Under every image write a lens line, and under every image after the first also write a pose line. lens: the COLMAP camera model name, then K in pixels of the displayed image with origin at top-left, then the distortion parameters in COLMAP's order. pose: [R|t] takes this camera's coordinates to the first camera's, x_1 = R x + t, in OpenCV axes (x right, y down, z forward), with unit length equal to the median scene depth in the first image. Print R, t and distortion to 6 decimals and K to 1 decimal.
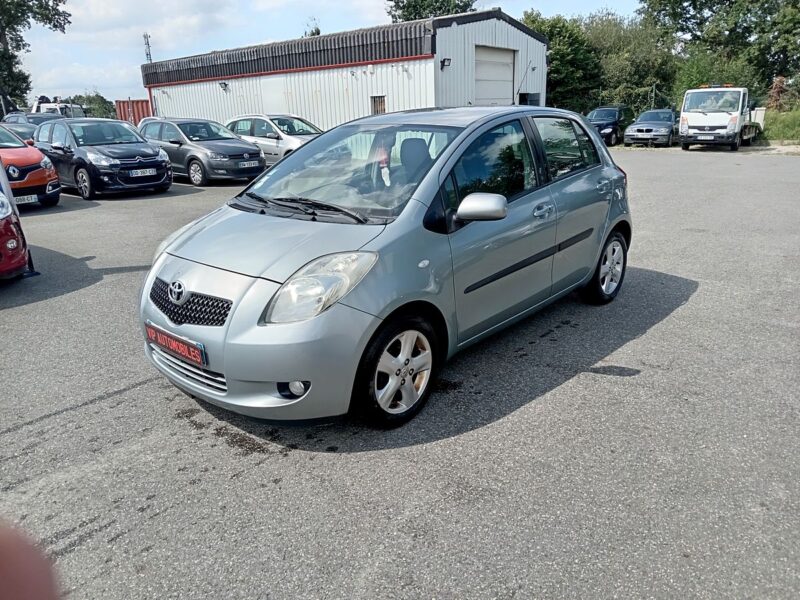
lens RADIAL K [[583.4, 0, 400.0], [0, 583.4, 300.0], [0, 0, 1]] dist [-0.041288, 0.002170]
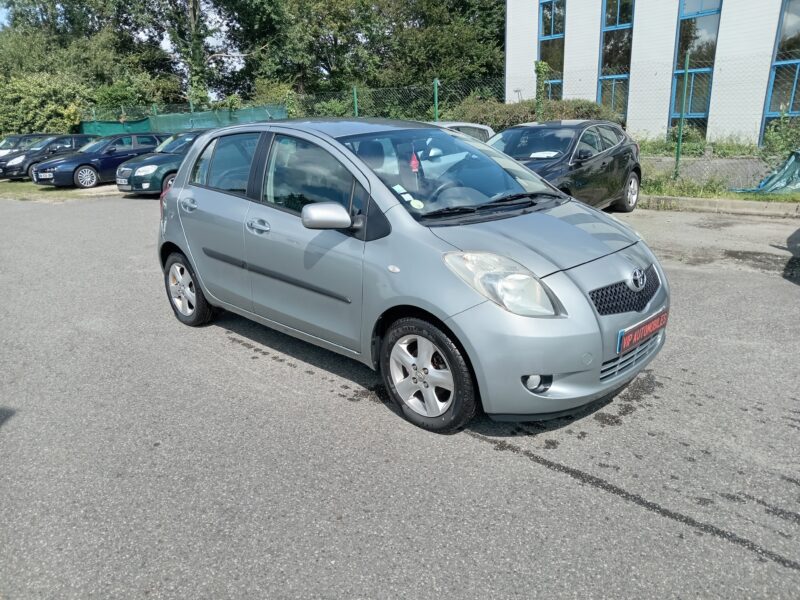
lens RADIAL K [[578.1, 0, 413.7], [0, 578.1, 264.1], [0, 0, 1]] dist [-0.034807, 0.007776]
pose [[0.065198, -0.209743, 0.975580, -0.142595], [0.329180, 0.927454, 0.177397, -0.035804], [-0.942013, 0.309576, 0.129512, 0.124295]]
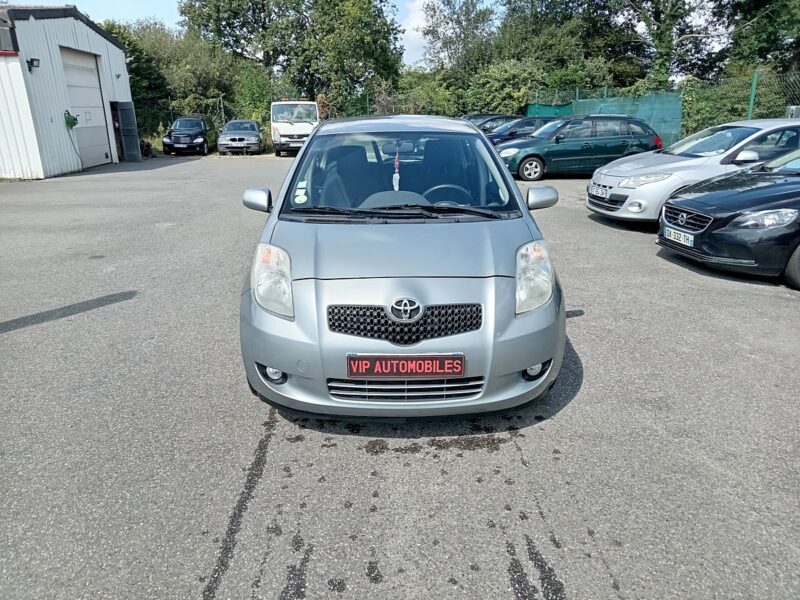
lens RADIAL K [[589.3, 0, 414.8], [0, 589.3, 281.3], [0, 0, 1]] dist [-0.086584, 0.086813]
pose [[0.728329, -0.163008, 0.665557, -0.100925], [0.194111, 0.980587, 0.027746, -0.008360], [-0.657159, 0.108984, 0.745831, 0.027741]]
